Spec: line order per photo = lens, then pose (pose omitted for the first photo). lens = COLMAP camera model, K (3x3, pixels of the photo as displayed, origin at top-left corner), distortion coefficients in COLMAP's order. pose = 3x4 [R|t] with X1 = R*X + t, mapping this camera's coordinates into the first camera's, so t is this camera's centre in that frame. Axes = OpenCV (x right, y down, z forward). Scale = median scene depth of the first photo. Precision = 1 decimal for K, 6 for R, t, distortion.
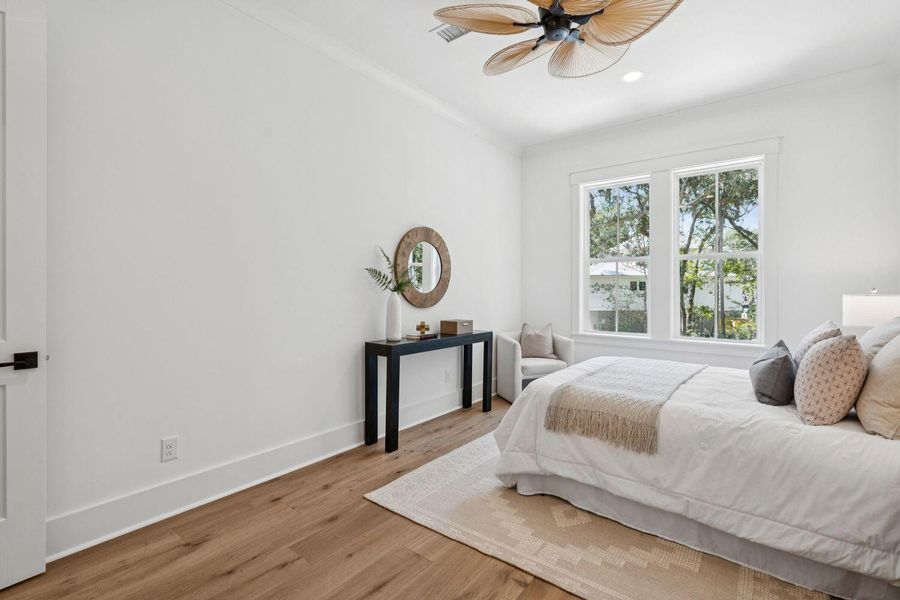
lens RADIAL K [[403.9, 0, 452.6], [0, 403.9, 293.7], [0, 0, 1]] dist [-0.004774, 0.001384]
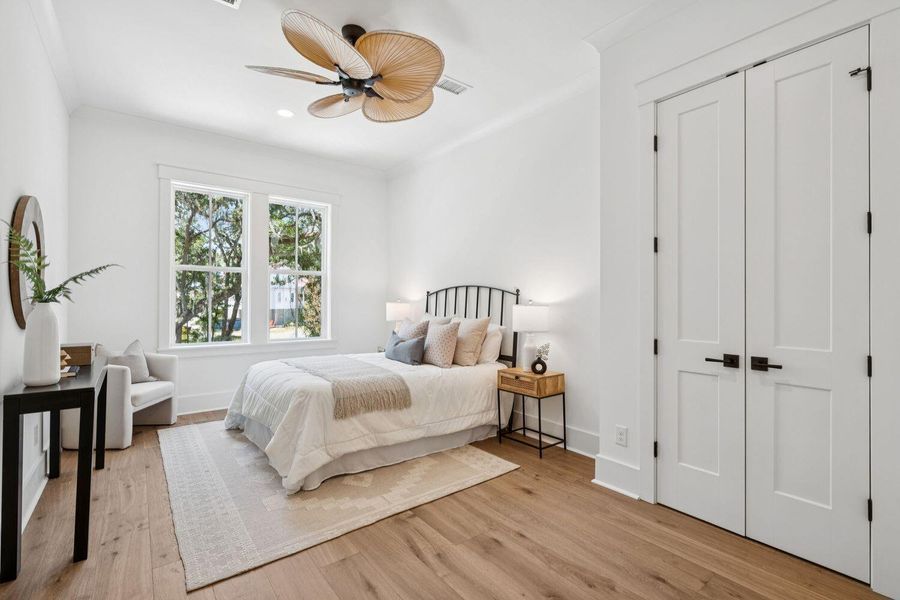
lens RADIAL K [[403.9, 0, 452.1], [0, 403.9, 300.2], [0, 0, 1]] dist [-0.004774, 0.001384]
pose [[0.251880, -0.000668, 0.967758, -0.884738], [0.002809, 0.999996, -0.000040, -0.010520], [-0.967754, 0.002728, 0.251881, 0.413328]]
